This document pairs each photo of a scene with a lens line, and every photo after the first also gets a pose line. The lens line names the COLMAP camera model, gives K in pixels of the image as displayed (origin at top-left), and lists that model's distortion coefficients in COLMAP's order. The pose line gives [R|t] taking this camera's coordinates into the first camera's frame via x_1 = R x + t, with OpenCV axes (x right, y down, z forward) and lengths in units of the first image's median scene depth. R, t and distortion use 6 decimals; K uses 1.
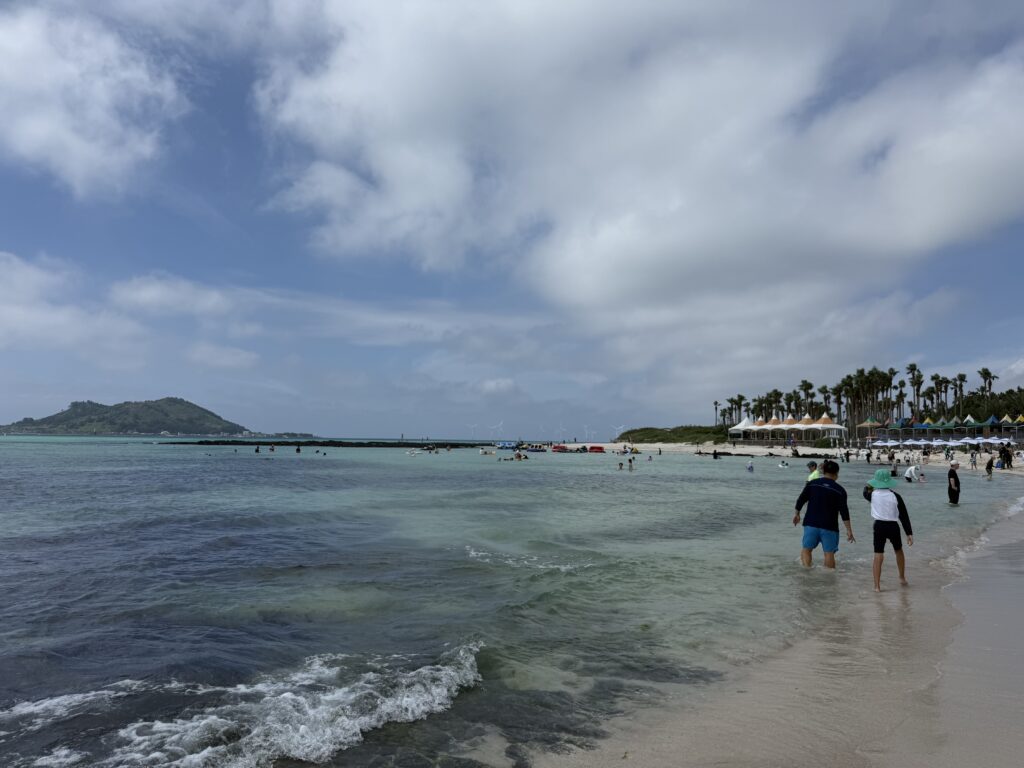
lens RADIAL K [[745.9, 0, 508.2], [0, 745.9, 386.1], [0, 0, 1]] dist [0.077071, -0.069716]
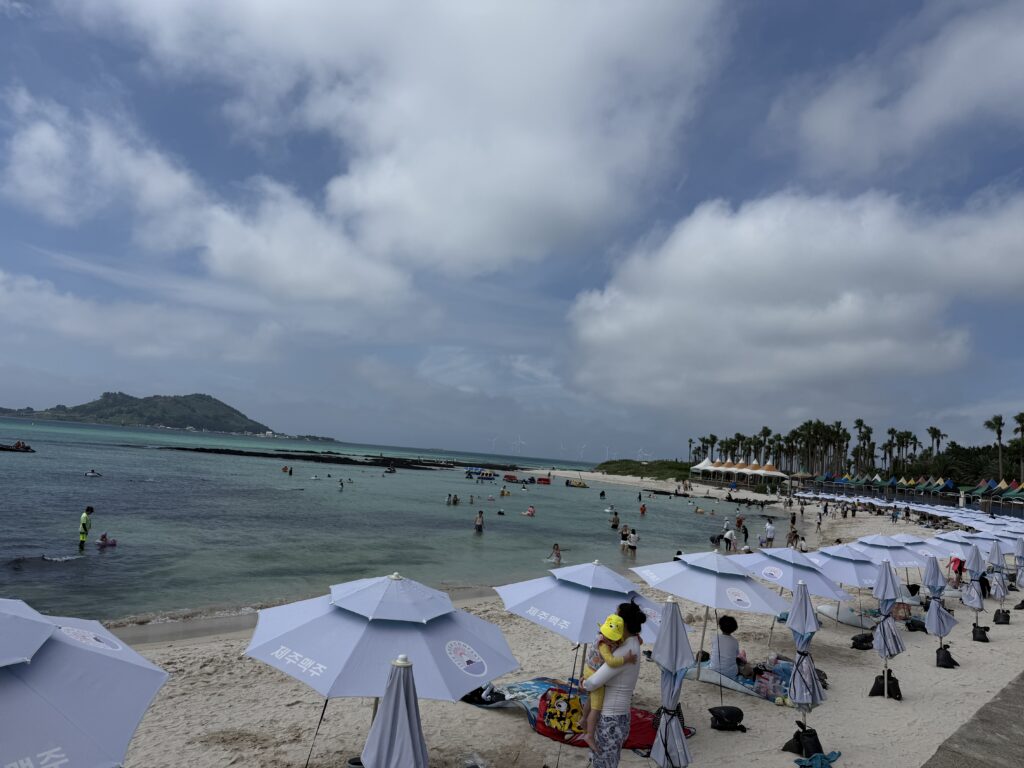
lens RADIAL K [[745.9, 0, 503.1], [0, 745.9, 381.9], [0, 0, 1]] dist [0.077071, -0.069716]
pose [[0.997319, 0.061913, -0.039009, 0.126723], [-0.062963, 0.997670, -0.026277, -0.034614], [0.037291, 0.028662, 0.998893, -0.105453]]
